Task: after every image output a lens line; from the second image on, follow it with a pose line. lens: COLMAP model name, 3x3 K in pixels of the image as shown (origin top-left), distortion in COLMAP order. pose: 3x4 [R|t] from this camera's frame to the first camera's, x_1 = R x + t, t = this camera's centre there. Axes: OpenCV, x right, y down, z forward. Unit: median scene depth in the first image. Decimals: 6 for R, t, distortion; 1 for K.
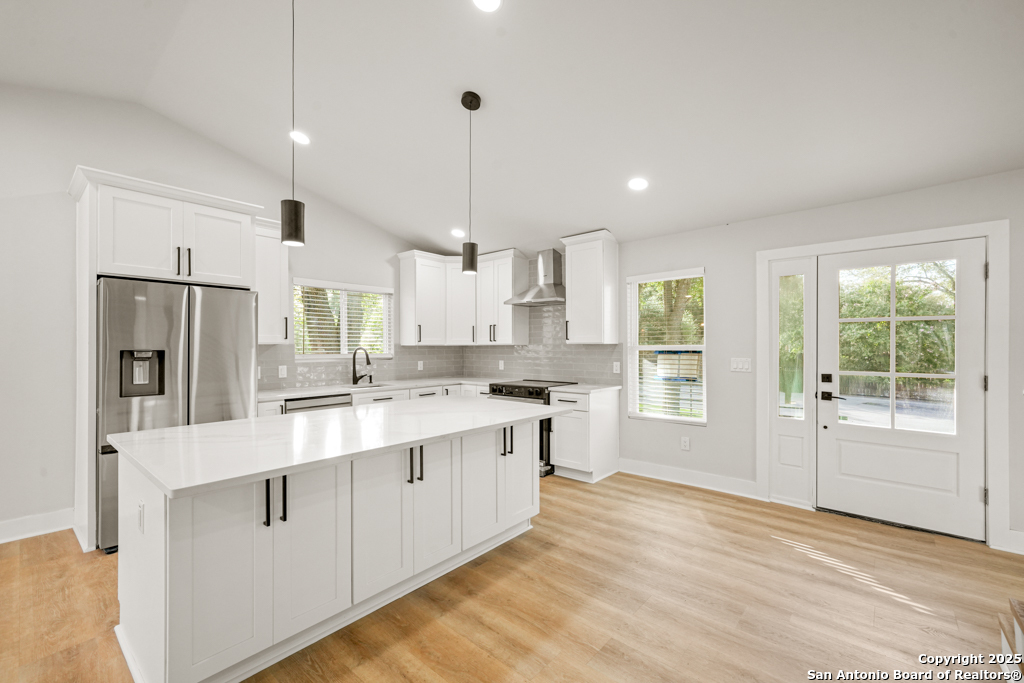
lens RADIAL K [[433.0, 0, 511.3], [0, 433.0, 343.8], [0, 0, 1]] dist [0.008890, -0.000118]
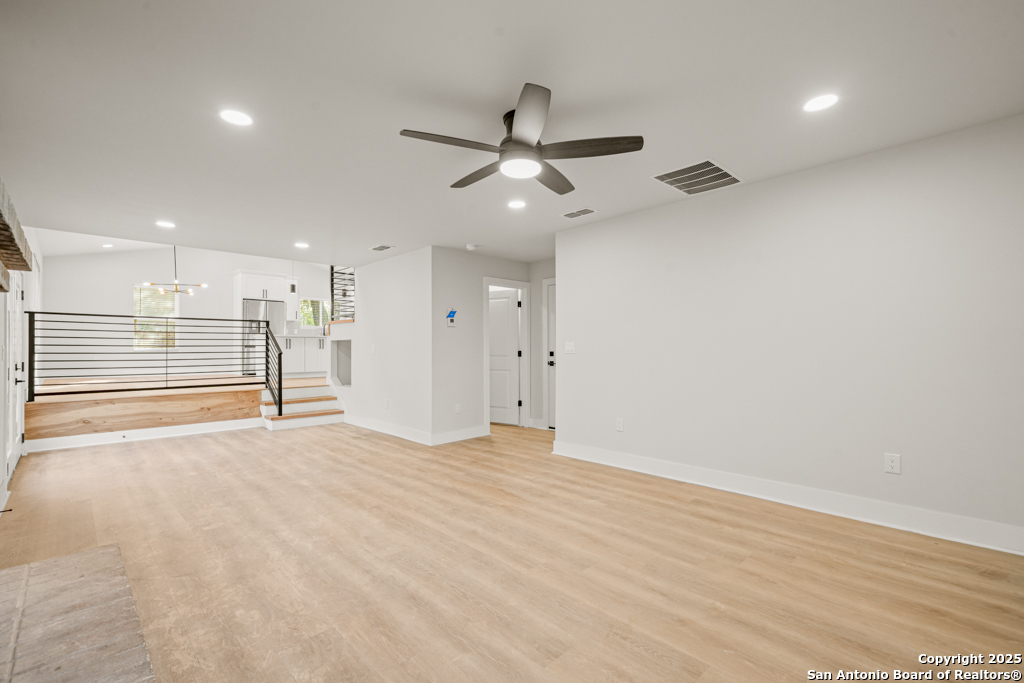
lens RADIAL K [[433.0, 0, 498.6], [0, 433.0, 347.8], [0, 0, 1]] dist [0.008890, -0.000118]
pose [[0.995963, 0.003846, -0.089677, 1.152601], [-0.003416, 0.999982, 0.004939, 0.173040], [0.089694, -0.004613, 0.995959, -1.858854]]
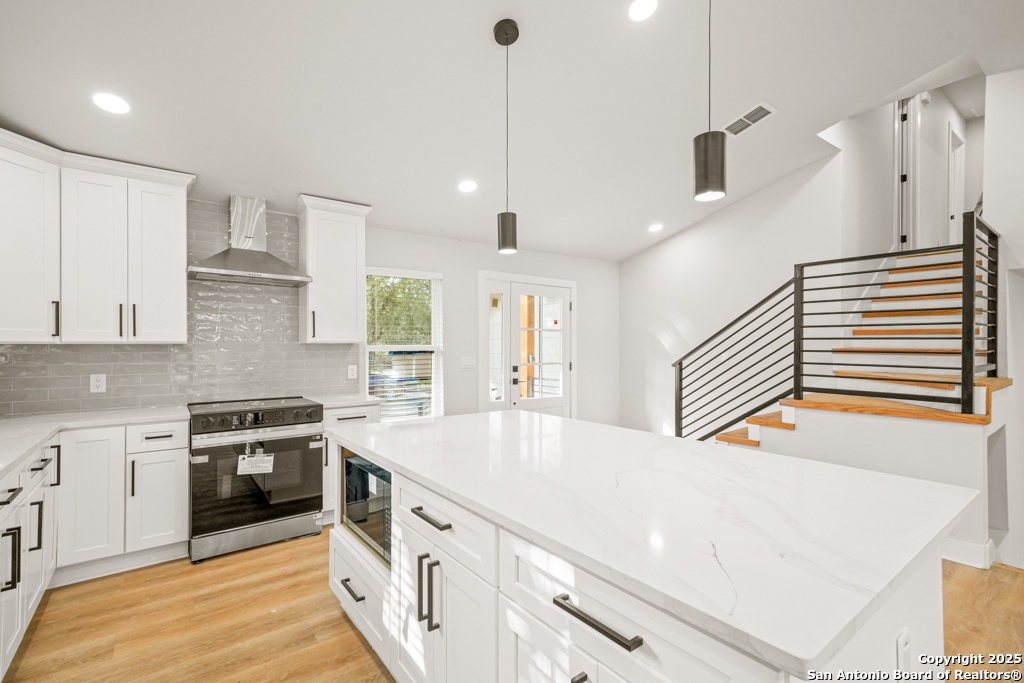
lens RADIAL K [[464.2, 0, 519.5], [0, 464.2, 342.5], [0, 0, 1]] dist [0.013974, 0.000731]
pose [[0.197666, 0.010880, 0.980209, -0.698731], [-0.005408, 0.999935, -0.010008, 0.006821], [-0.980254, -0.003323, 0.197712, 0.625569]]
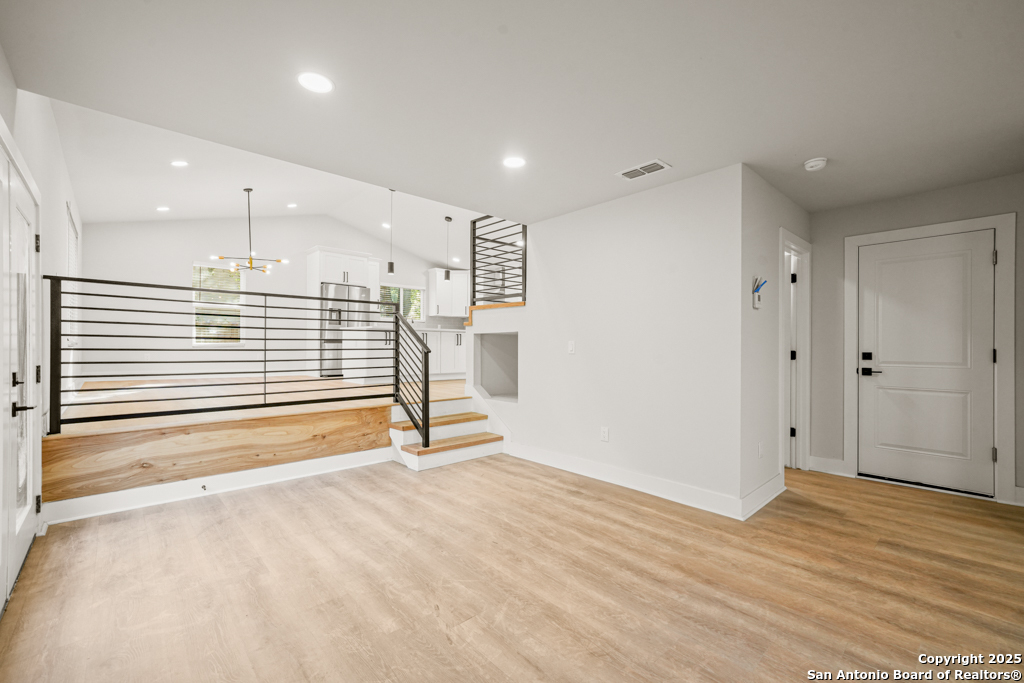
lens RADIAL K [[433.0, 0, 510.5], [0, 433.0, 346.3], [0, 0, 1]] dist [0.008890, -0.000118]
pose [[0.993163, 0.009545, -0.116347, 0.489379], [-0.008923, 0.999943, 0.005873, 0.182941], [0.116397, -0.004795, 0.993191, -1.322277]]
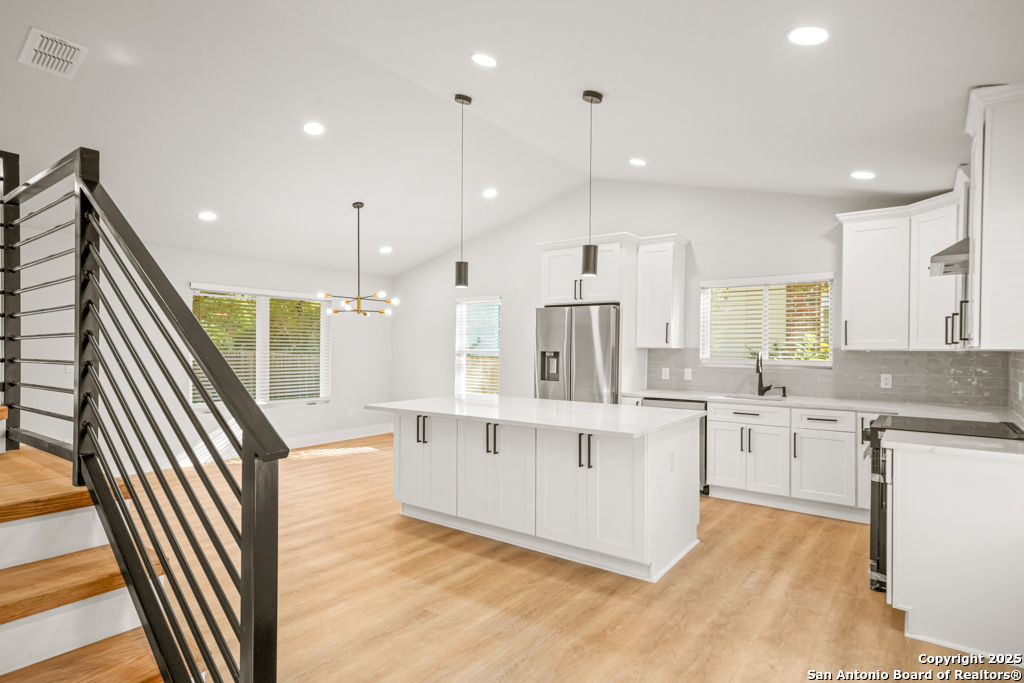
lens RADIAL K [[545.2, 0, 522.4], [0, 545.2, 346.4], [0, 0, 1]] dist [0.021955, -0.001485]
pose [[0.077438, 0.000916, -0.996997, 0.863529], [0.000258, 1.000000, 0.000939, -0.004737], [0.996997, -0.000330, 0.077437, 0.581705]]
